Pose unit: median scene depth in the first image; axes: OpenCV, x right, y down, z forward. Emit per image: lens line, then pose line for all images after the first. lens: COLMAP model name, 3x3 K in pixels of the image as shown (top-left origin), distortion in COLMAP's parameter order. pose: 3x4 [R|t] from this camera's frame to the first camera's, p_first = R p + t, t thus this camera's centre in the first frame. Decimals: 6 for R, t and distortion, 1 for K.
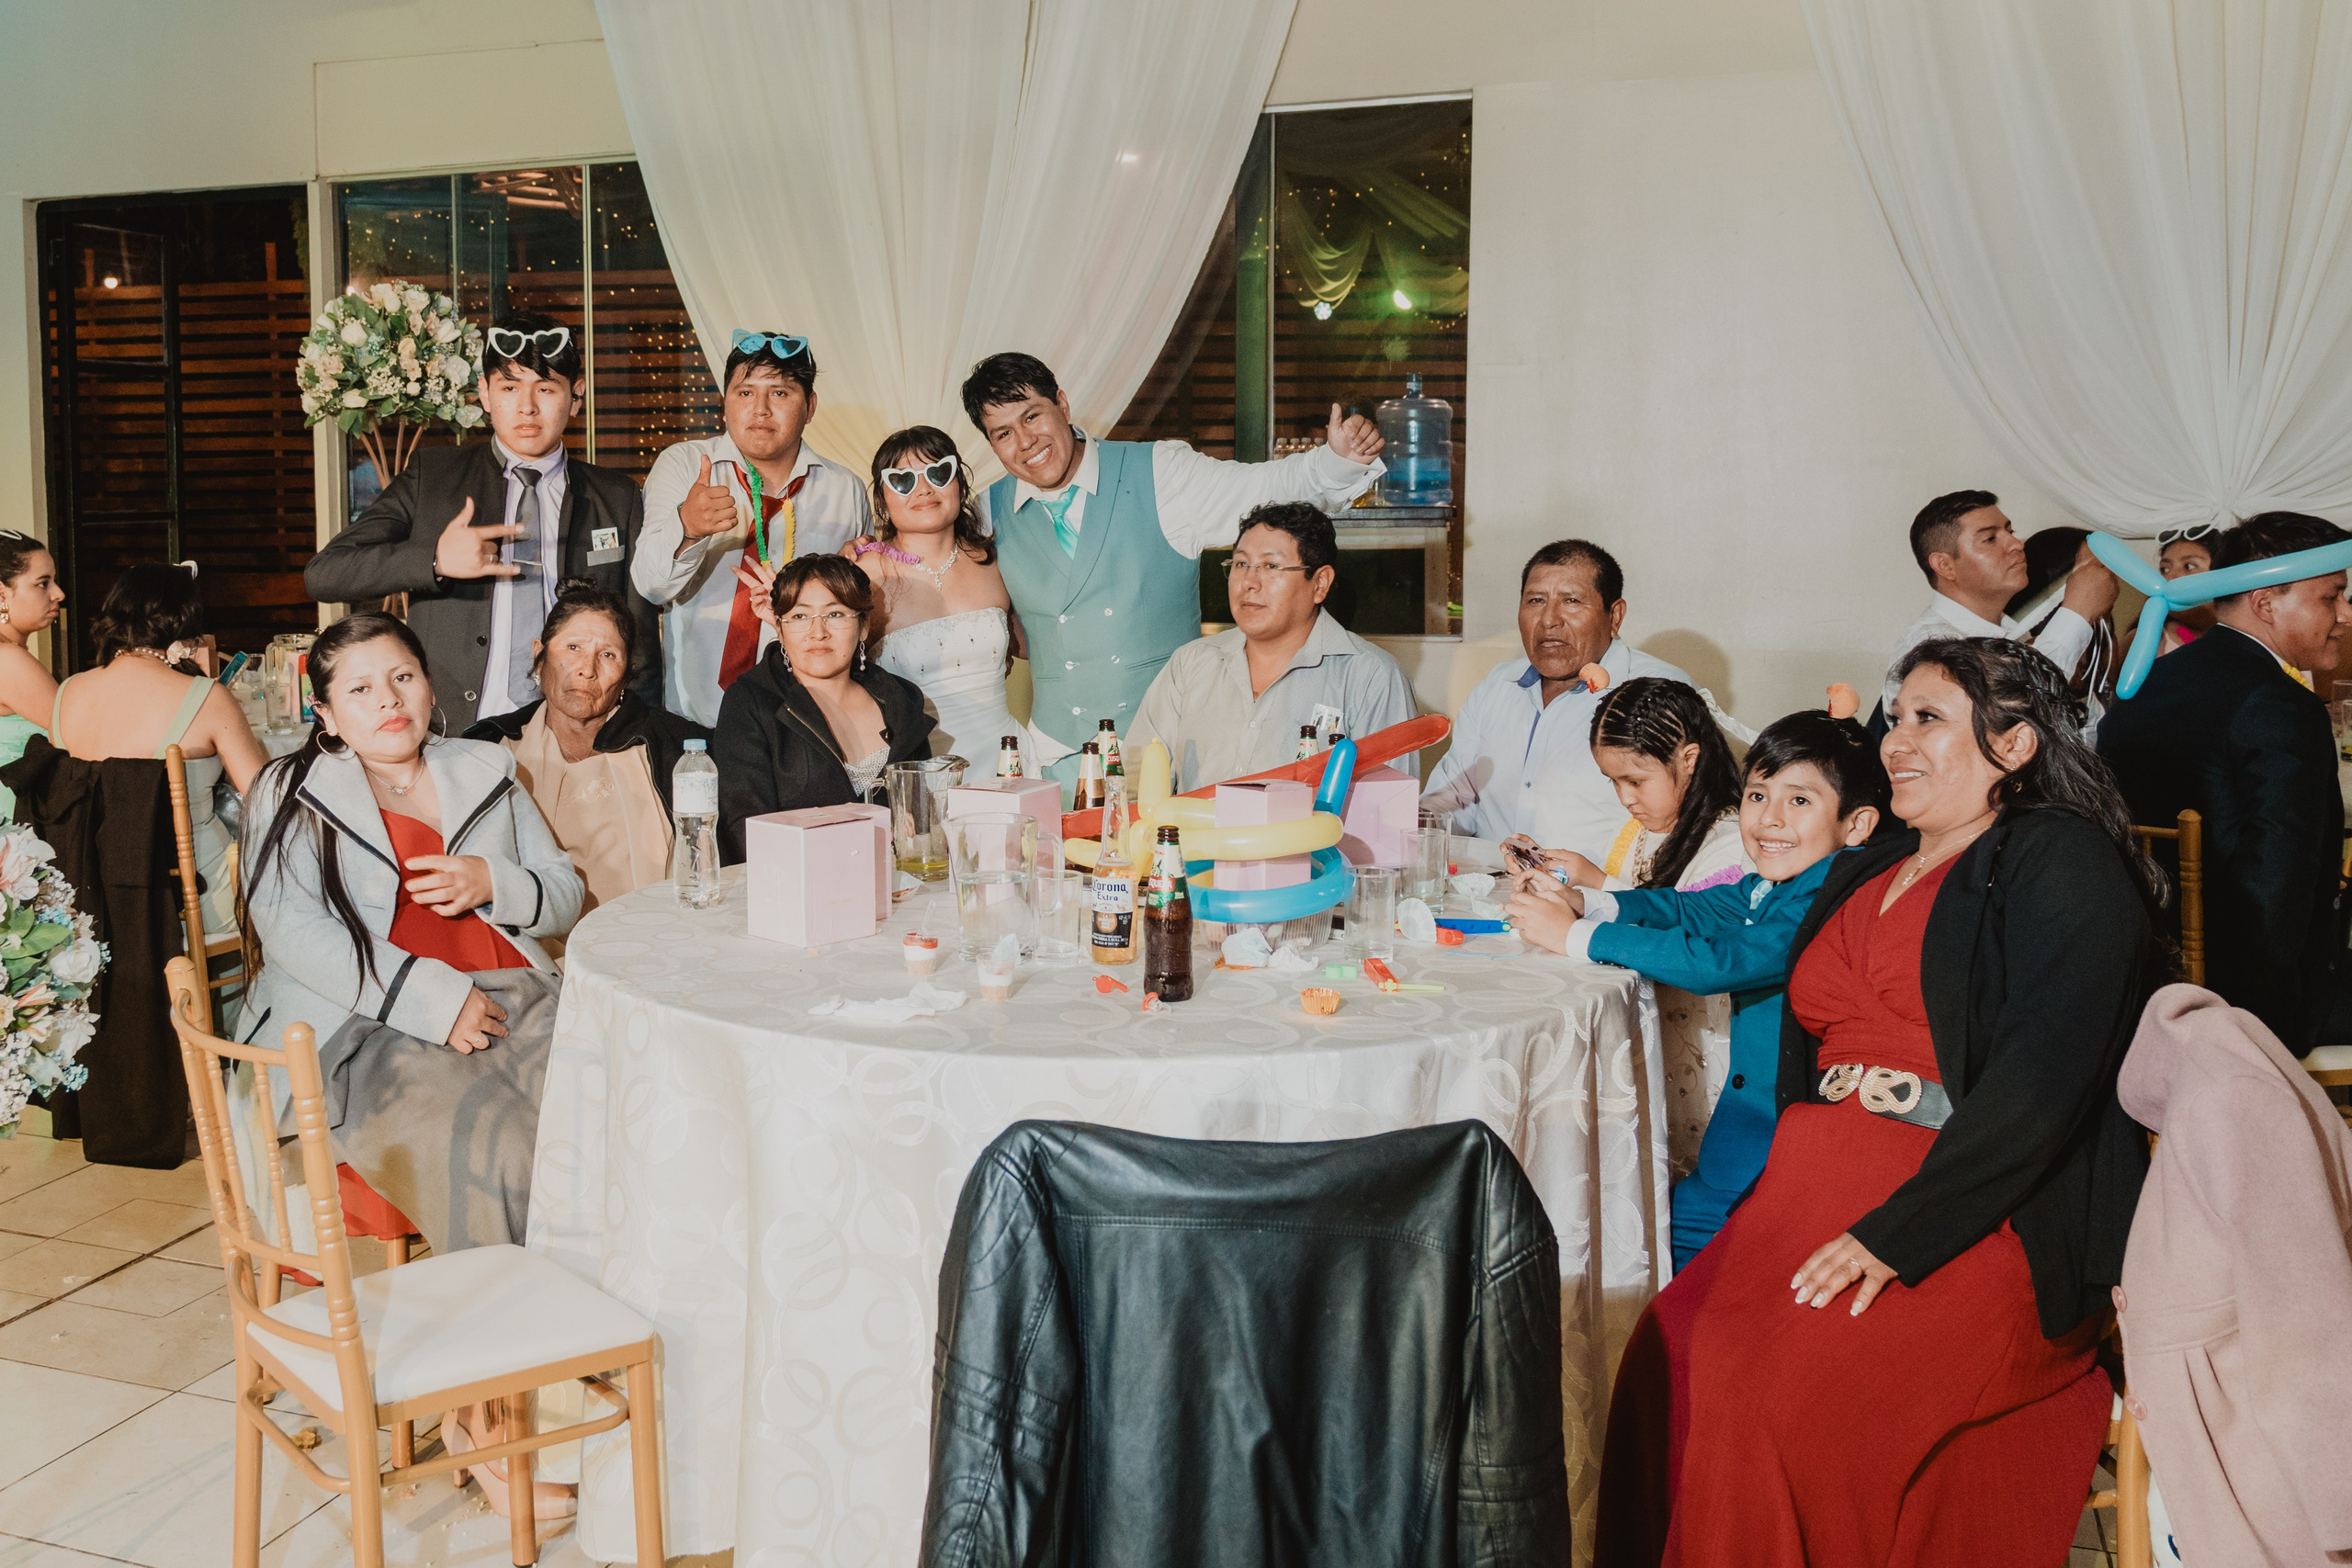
lens RADIAL K [[1834.2, 0, 1173.4], [0, 1834.2, 804.4], [0, 0, 1]] dist [-0.010390, -0.004855]
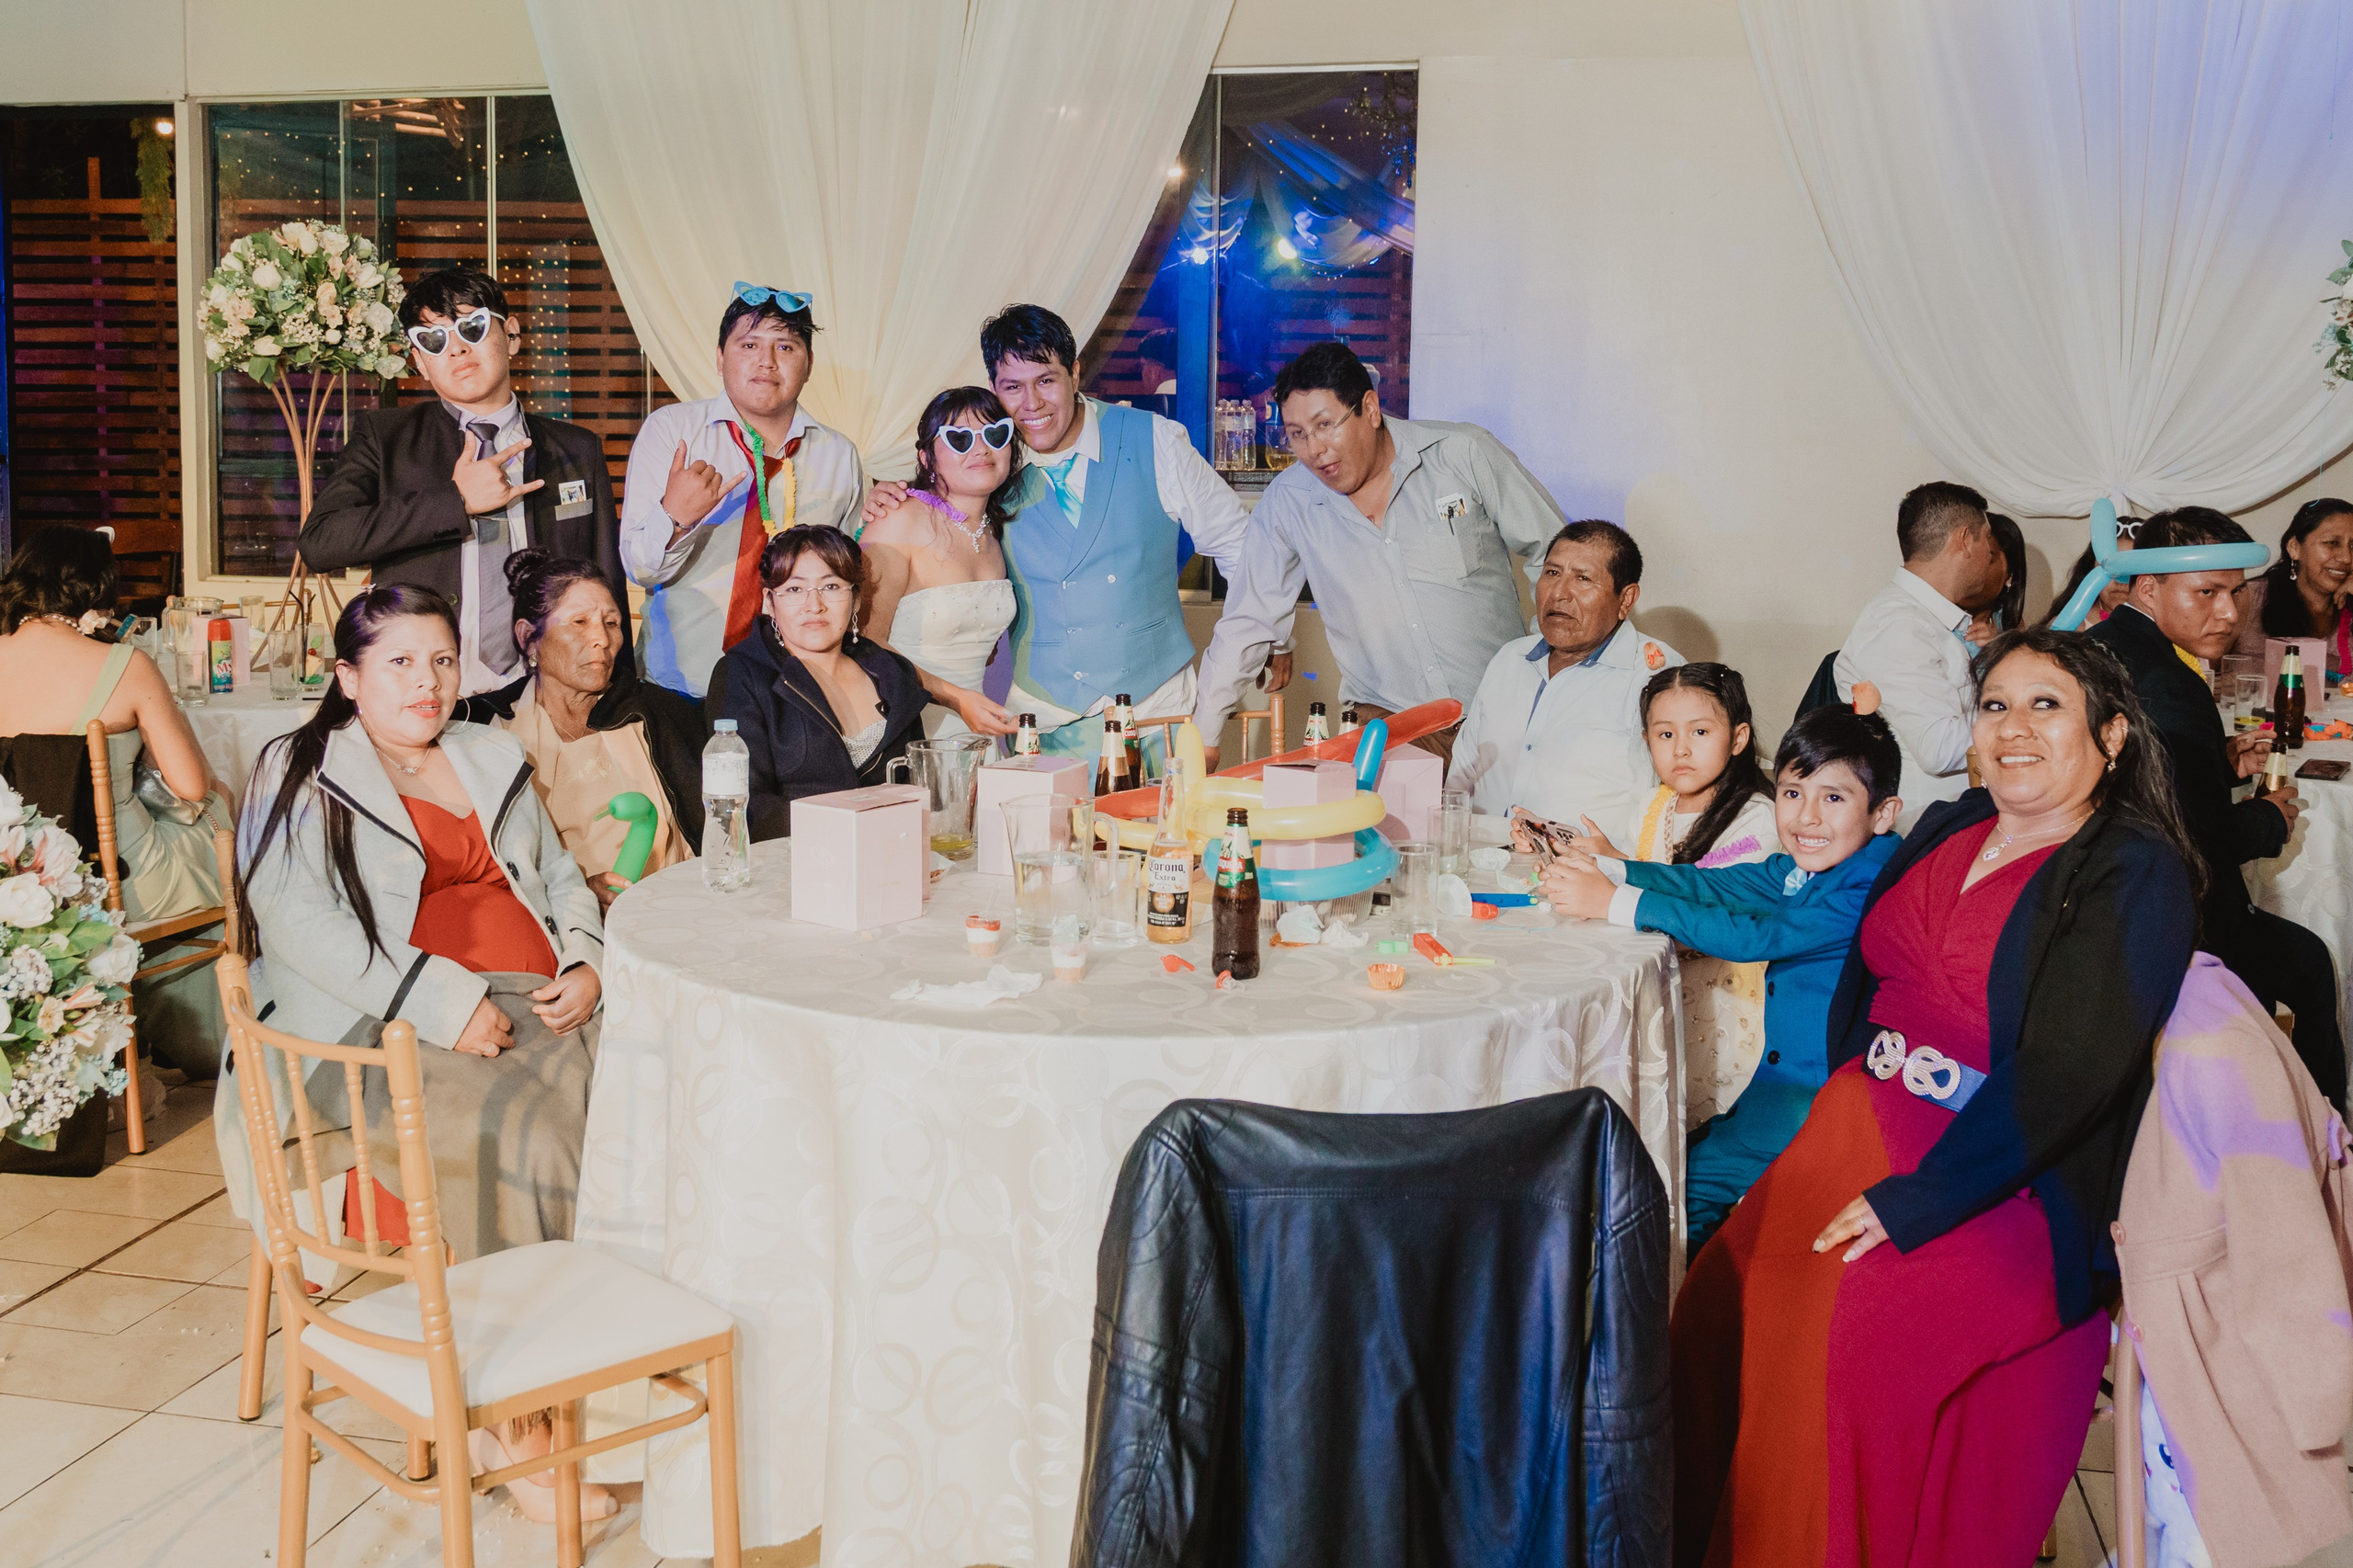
lens RADIAL K [[1970.8, 0, 1179.7], [0, 1970.8, 760.6], [0, 0, 1]] dist [-0.014272, -0.000916]
pose [[0.990496, -0.004593, 0.137467, -0.184273], [0.003815, 0.999975, 0.005925, -0.021074], [-0.137491, -0.005344, 0.990489, -0.084031]]
